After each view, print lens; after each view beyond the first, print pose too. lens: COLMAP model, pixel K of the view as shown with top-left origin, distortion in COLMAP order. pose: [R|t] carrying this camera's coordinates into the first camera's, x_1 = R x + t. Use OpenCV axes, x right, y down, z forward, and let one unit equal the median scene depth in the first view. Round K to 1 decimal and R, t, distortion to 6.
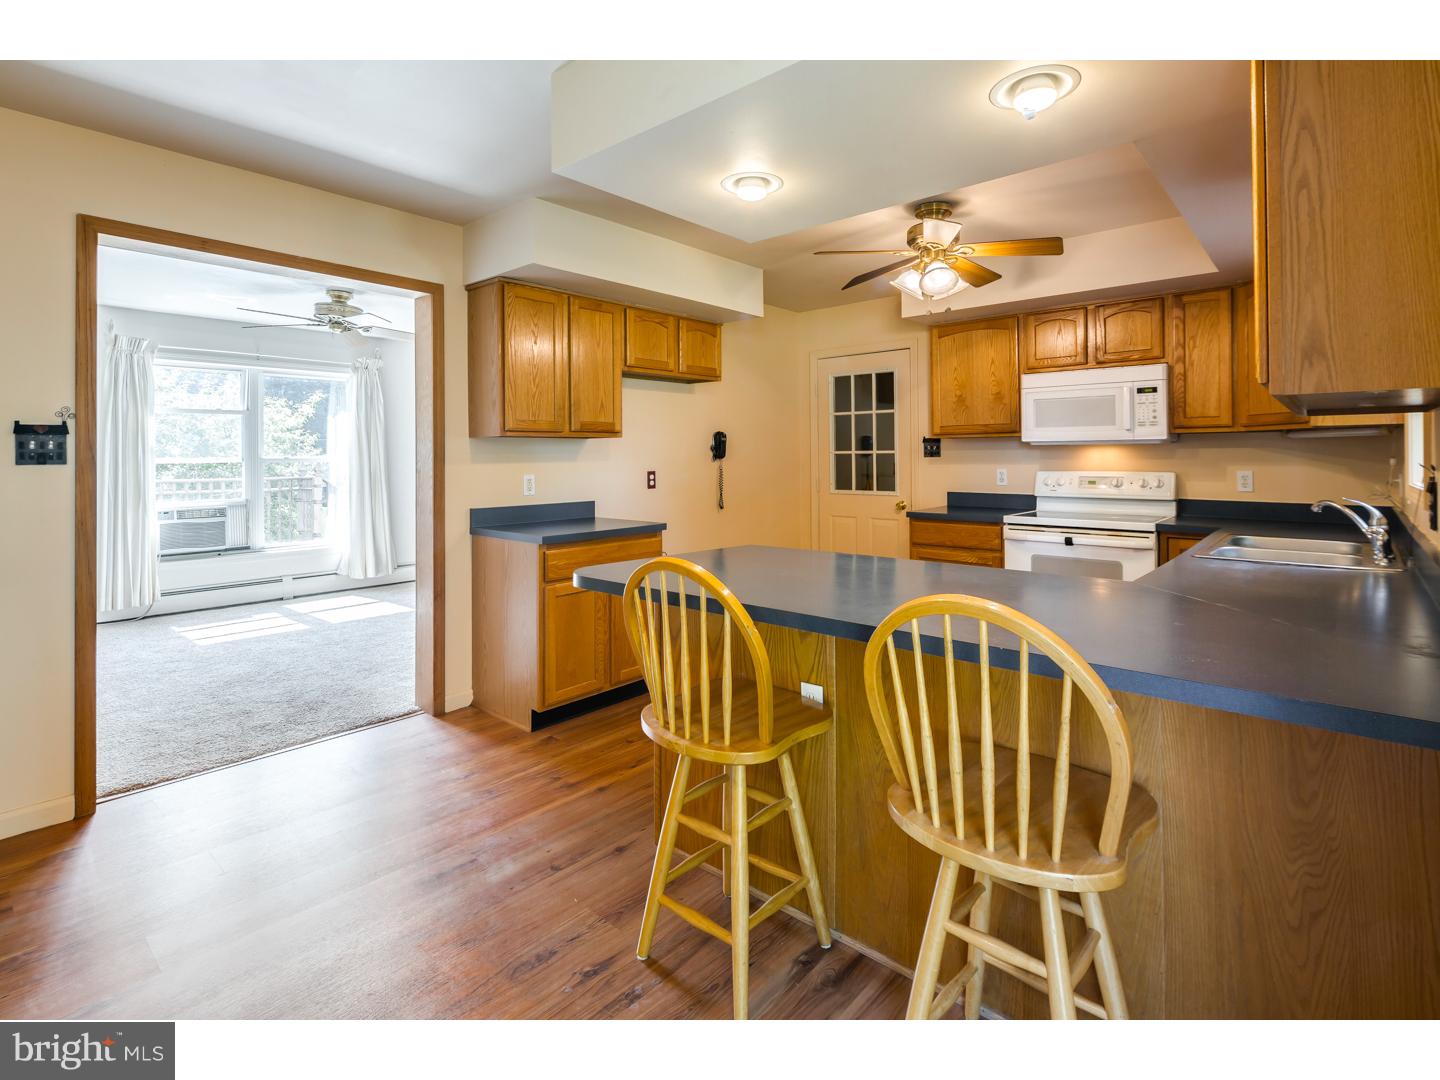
lens RADIAL K [[699.0, 0, 744.6], [0, 699.0, 454.3], [0, 0, 1]] dist [0.003379, -0.002064]
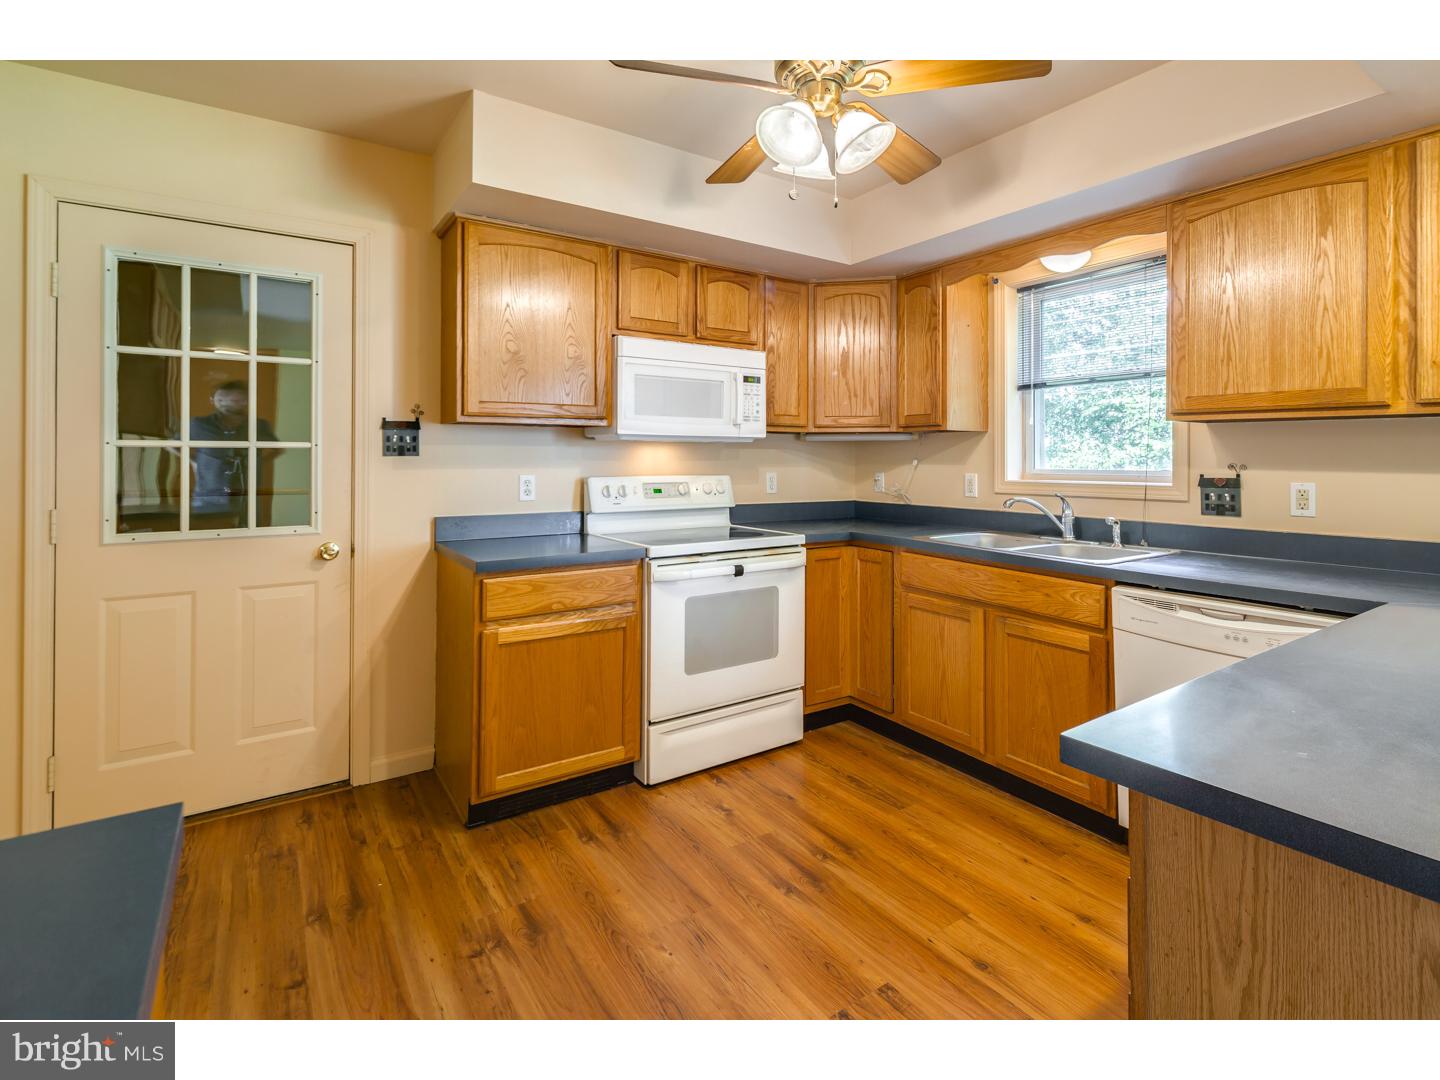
lens RADIAL K [[699.0, 0, 735.0], [0, 699.0, 451.2], [0, 0, 1]] dist [0.003379, -0.002064]
pose [[0.254476, 0.014556, 0.966970, -0.255245], [-0.007045, 0.999888, -0.013198, 0.007363], [-0.967053, -0.003454, 0.254550, 0.809227]]
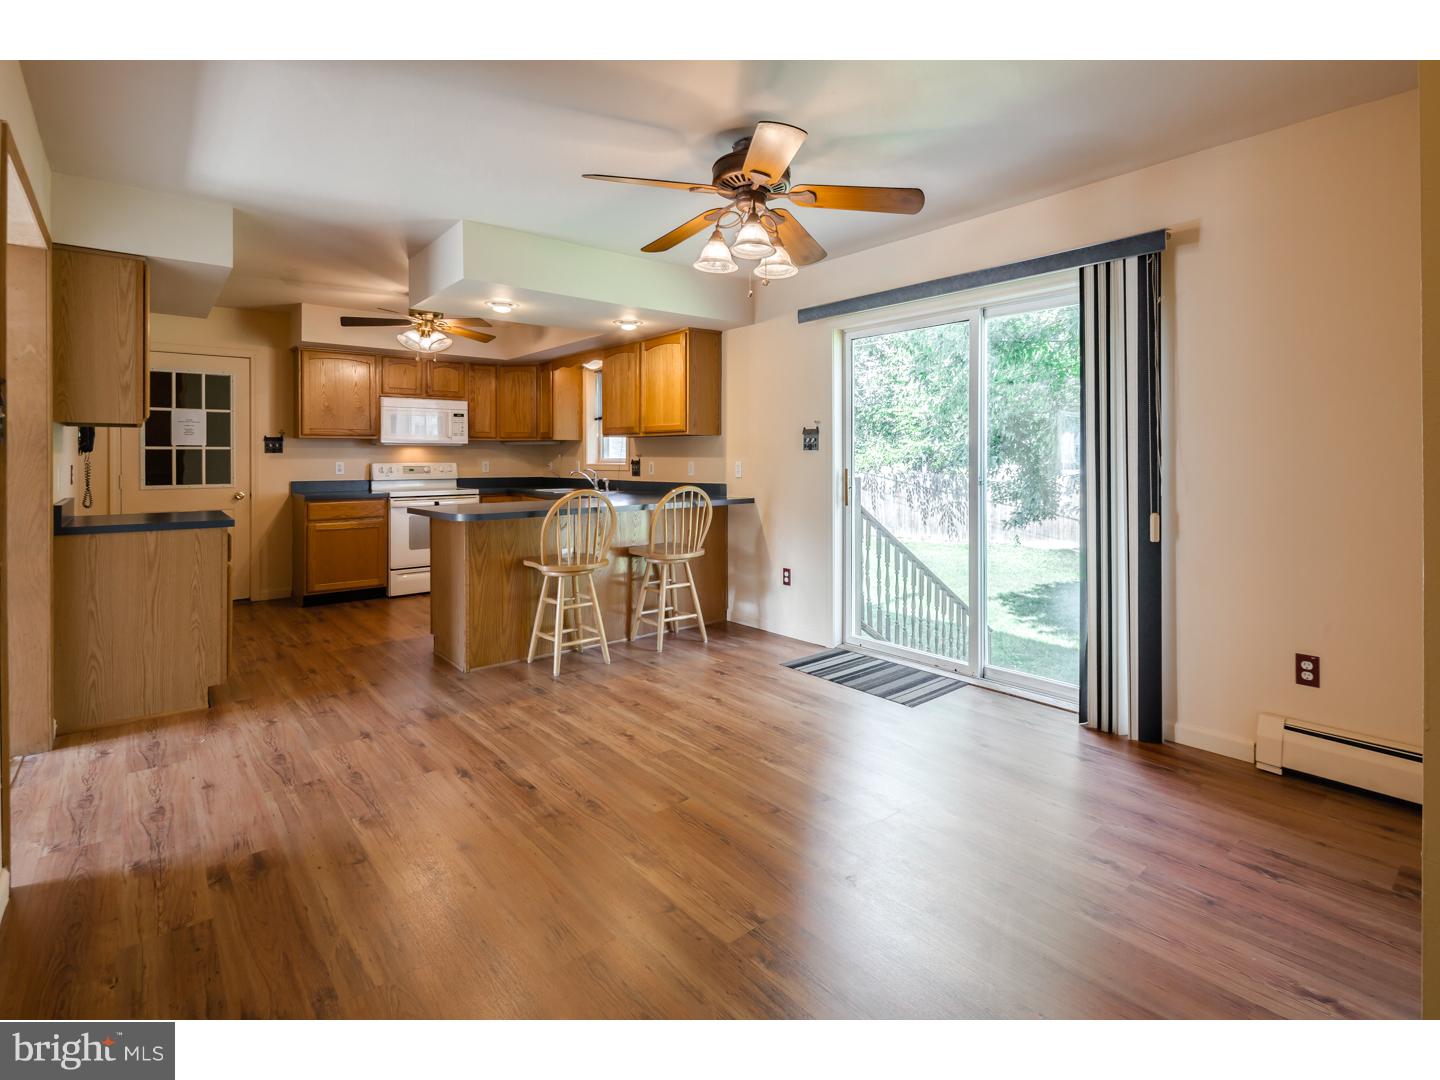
lens RADIAL K [[699.0, 0, 740.8], [0, 699.0, 457.0], [0, 0, 1]] dist [0.003379, -0.002064]
pose [[0.144214, 0.004985, 0.989534, -1.061530], [-0.001481, 0.999987, -0.004822, 0.020362], [-0.989545, -0.000770, 0.144219, 0.050416]]
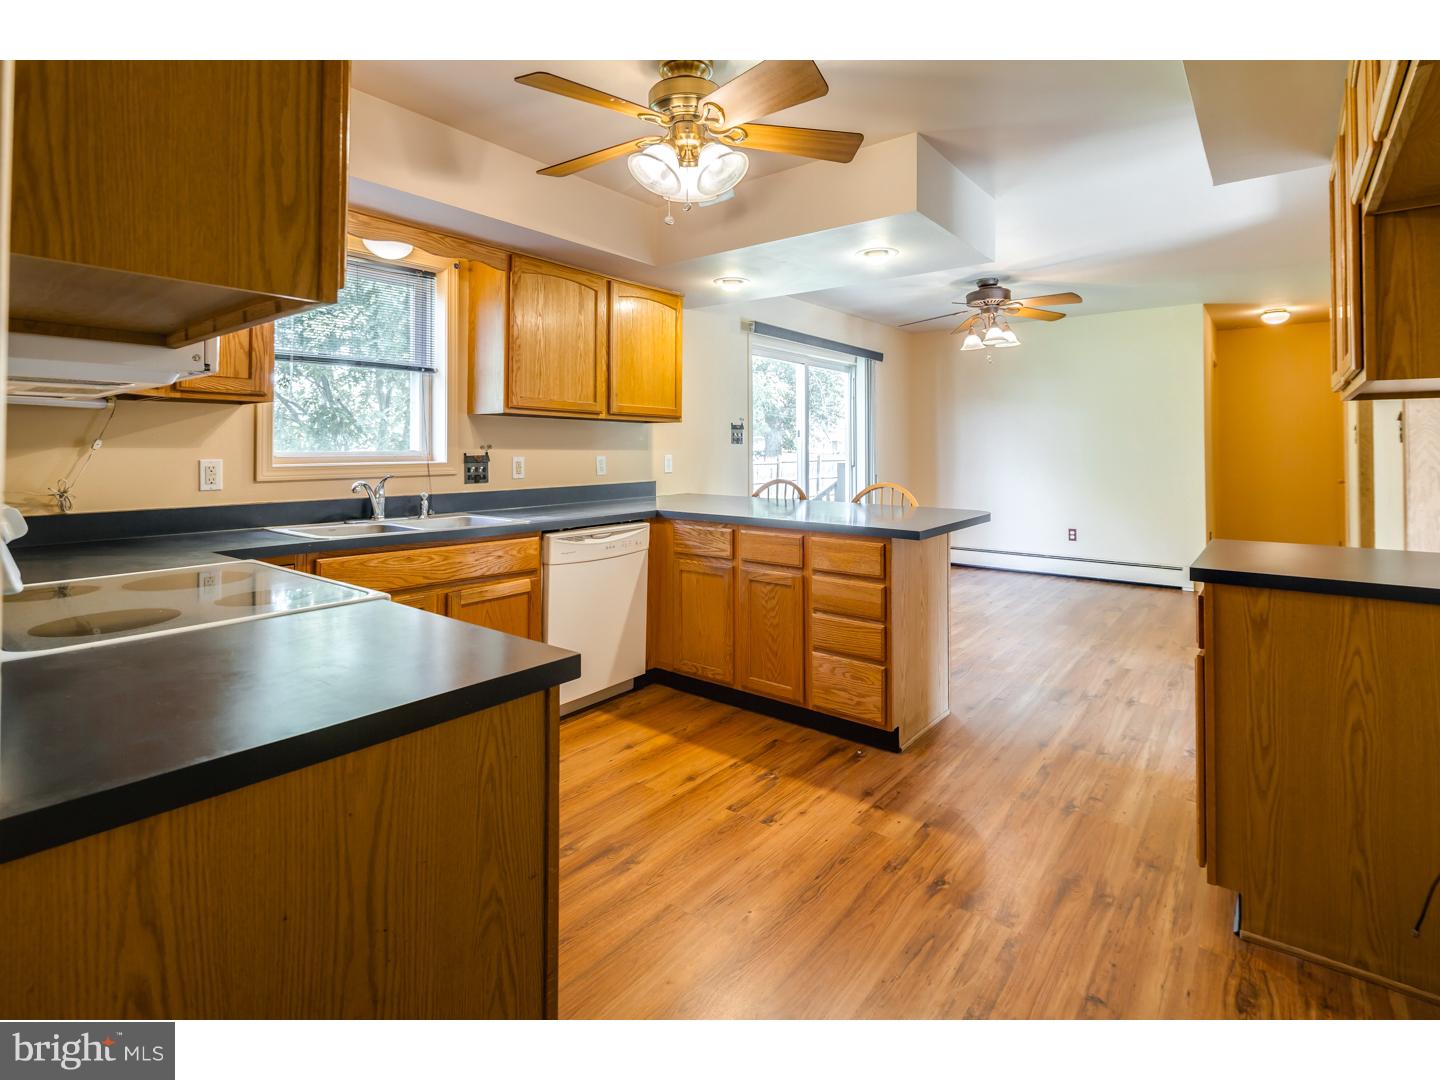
lens RADIAL K [[699.0, 0, 741.7], [0, 699.0, 438.5], [0, 0, 1]] dist [0.003379, -0.002064]
pose [[-0.998185, 0.001684, -0.060193, 0.226398], [0.002684, 0.999860, -0.016543, 0.015020], [0.060156, -0.016675, -0.998050, 1.462747]]
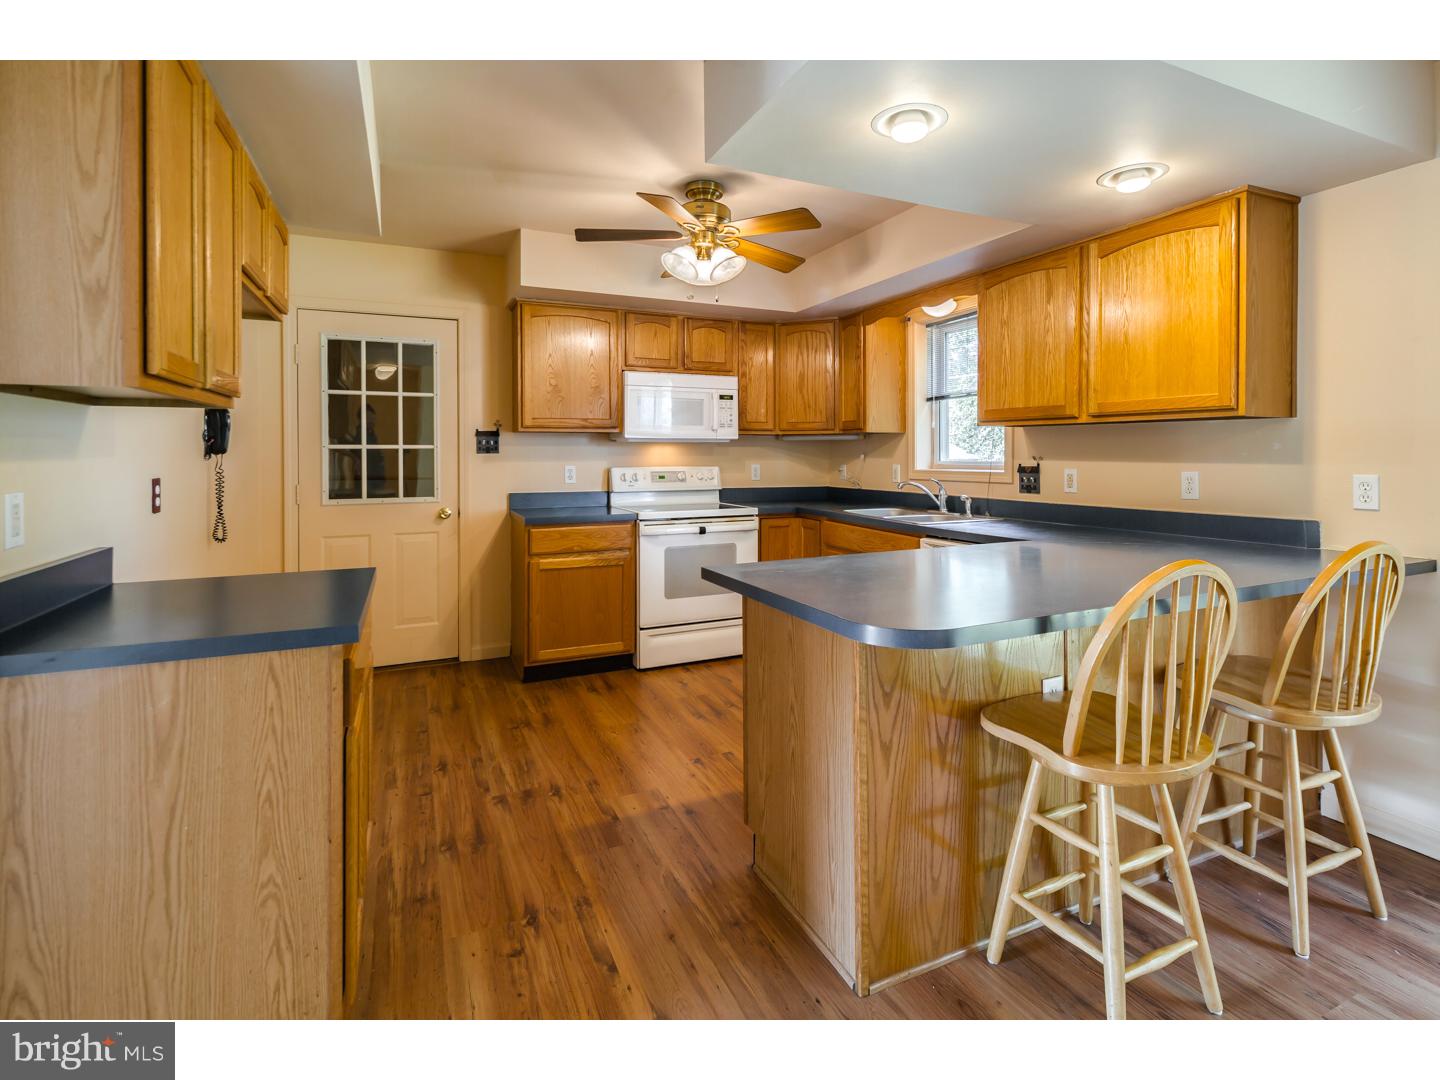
lens RADIAL K [[699.0, 0, 735.2], [0, 699.0, 456.0], [0, 0, 1]] dist [0.003379, -0.002064]
pose [[0.409397, 0.001379, 0.912355, -0.506739], [-0.002917, 0.999996, -0.000203, 0.008380], [-0.912352, -0.002578, 0.409399, 0.503596]]
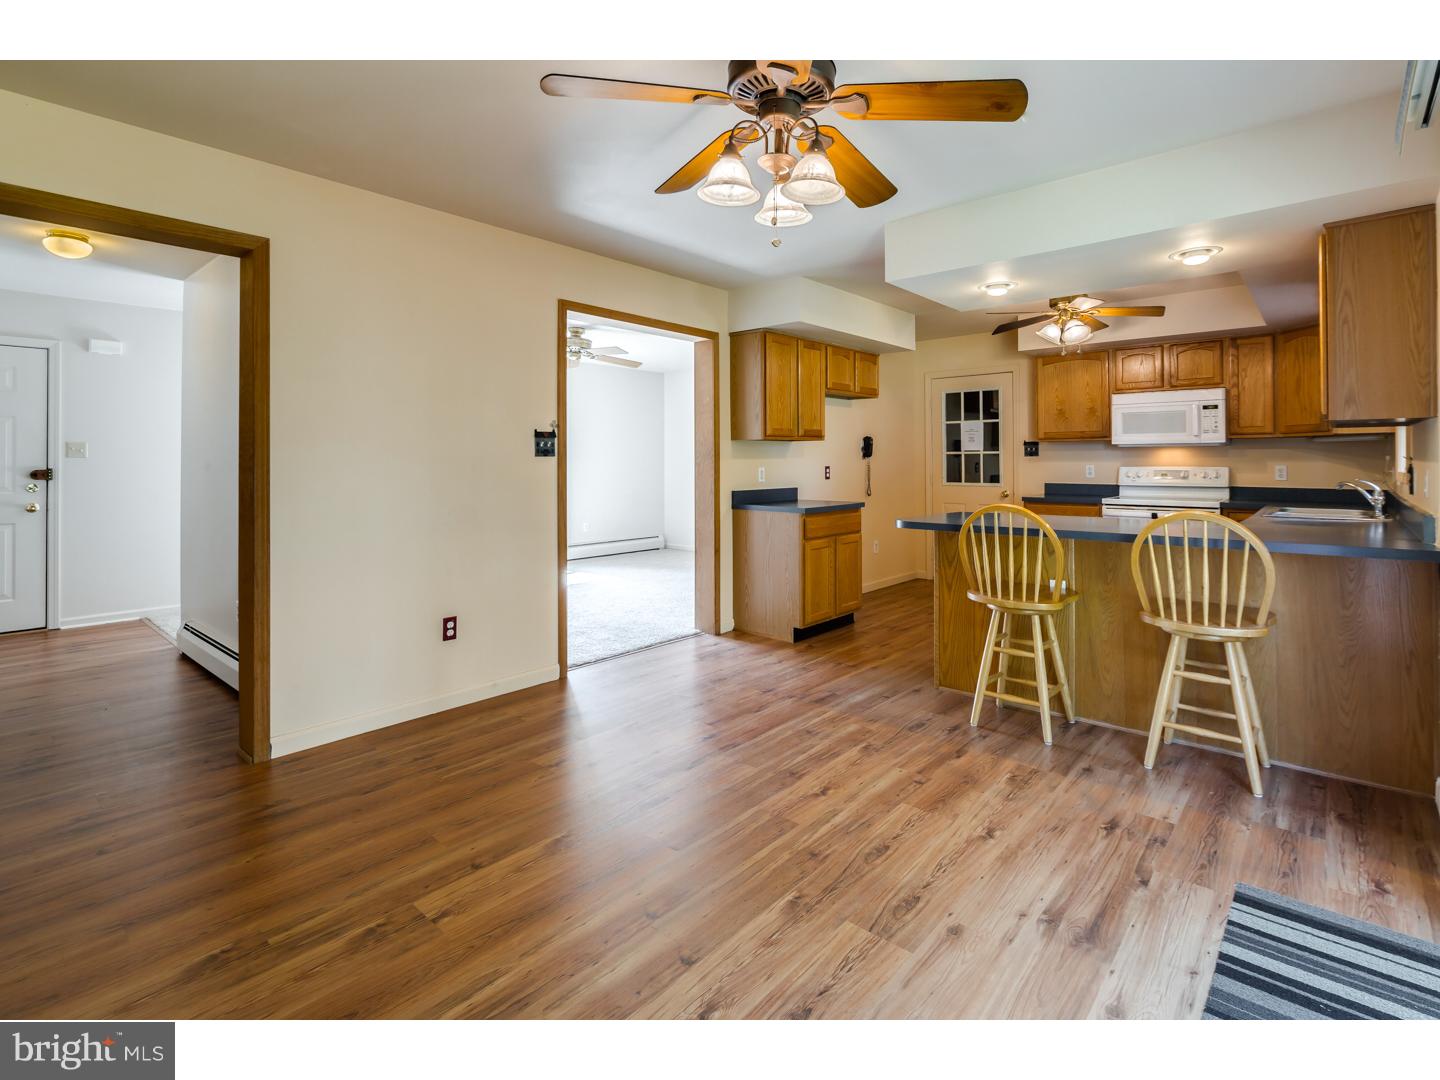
lens RADIAL K [[699.0, 0, 738.5], [0, 699.0, 458.1], [0, 0, 1]] dist [0.003379, -0.002064]
pose [[0.999997, 0.001917, -0.001420, -0.360580], [-0.001918, 0.999998, -0.000659, 0.012242], [0.001419, 0.000662, 0.999999, -0.390750]]
